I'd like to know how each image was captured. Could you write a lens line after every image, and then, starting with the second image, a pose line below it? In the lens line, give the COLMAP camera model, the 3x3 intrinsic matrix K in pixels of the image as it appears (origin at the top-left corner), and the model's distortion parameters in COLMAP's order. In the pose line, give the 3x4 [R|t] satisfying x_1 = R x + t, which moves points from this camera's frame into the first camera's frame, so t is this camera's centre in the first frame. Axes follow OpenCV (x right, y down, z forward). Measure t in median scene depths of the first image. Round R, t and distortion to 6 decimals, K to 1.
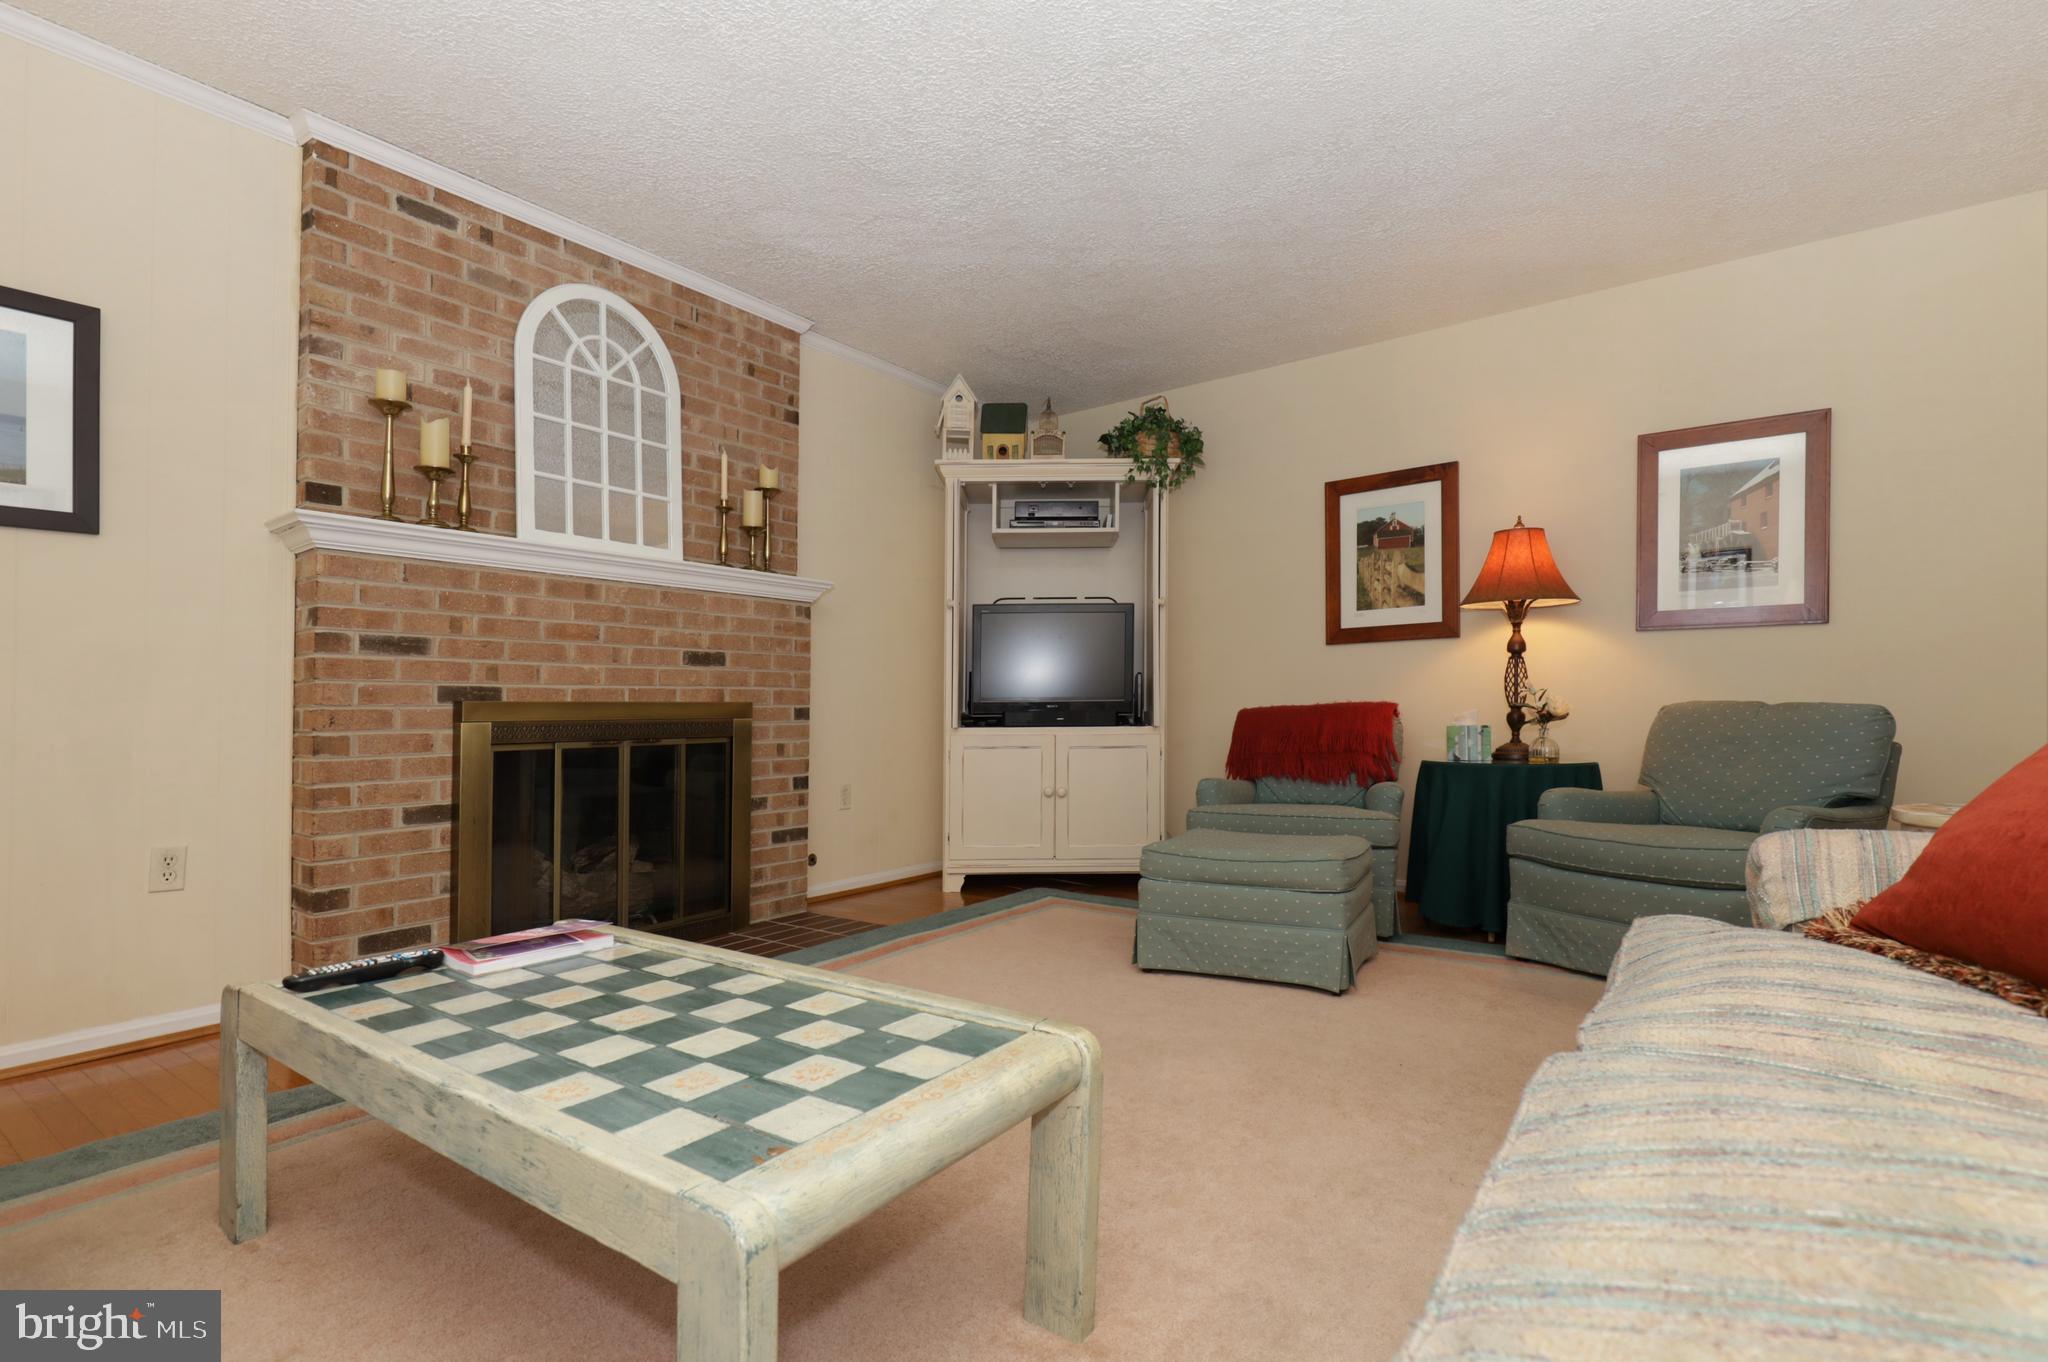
lens RADIAL K [[974.6, 0, 1024.8], [0, 974.6, 693.6], [0, 0, 1]] dist [-0.002987, -0.000451]
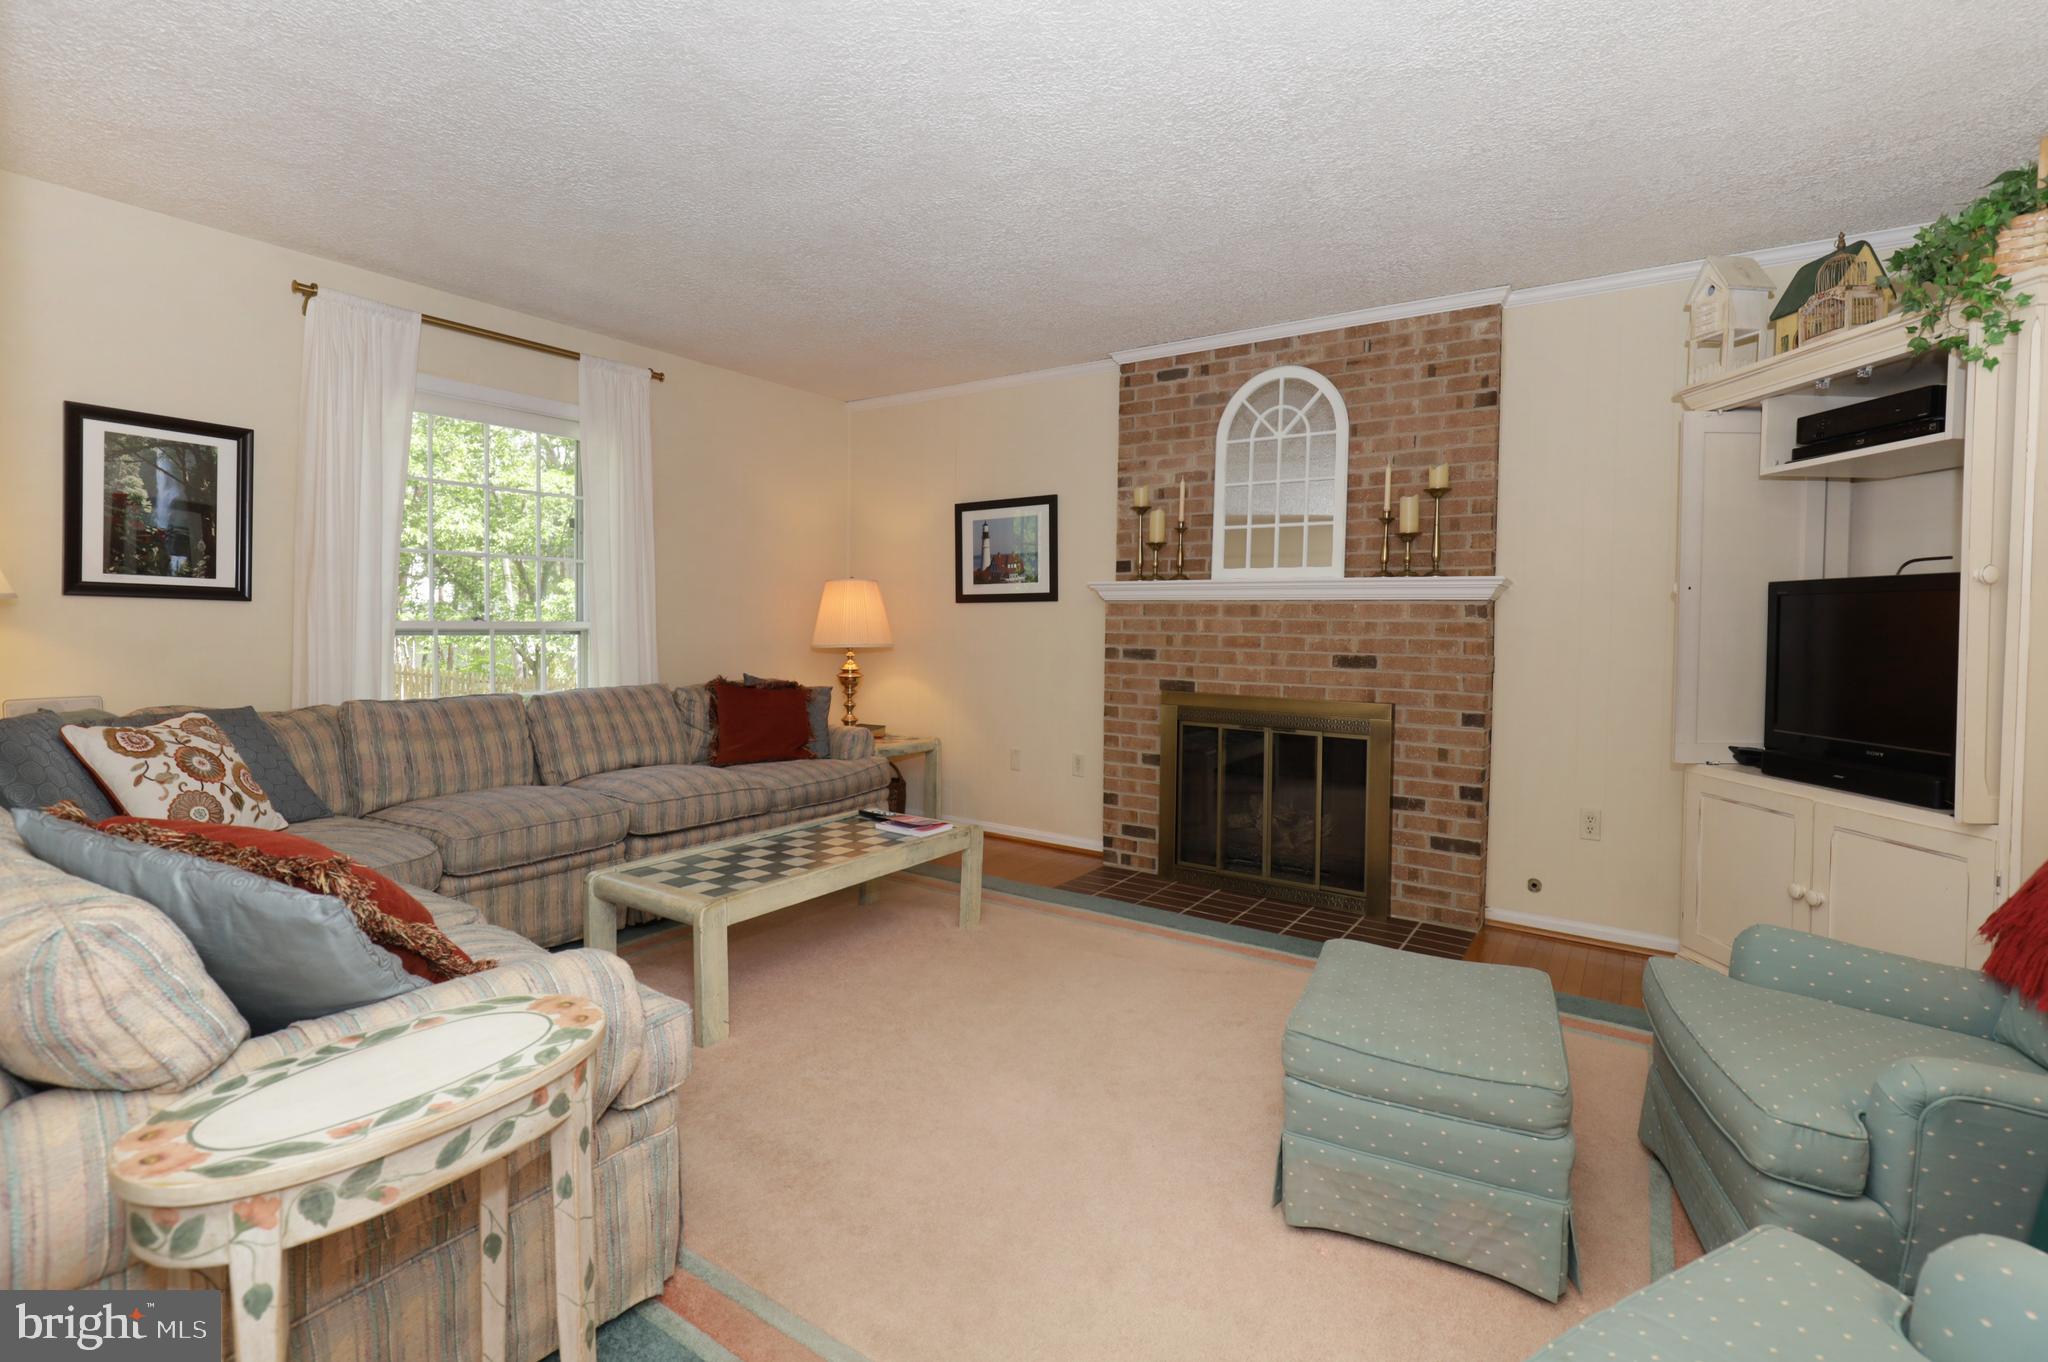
lens RADIAL K [[935.8, 0, 1019.8], [0, 935.8, 616.2], [0, 0, 1]] dist [0.008923, 0.000294]
pose [[0.006901, 0.005108, -0.999963, 0.761540], [0.009812, 0.999938, 0.005175, -0.100394], [0.999928, -0.009848, 0.006851, 0.636238]]
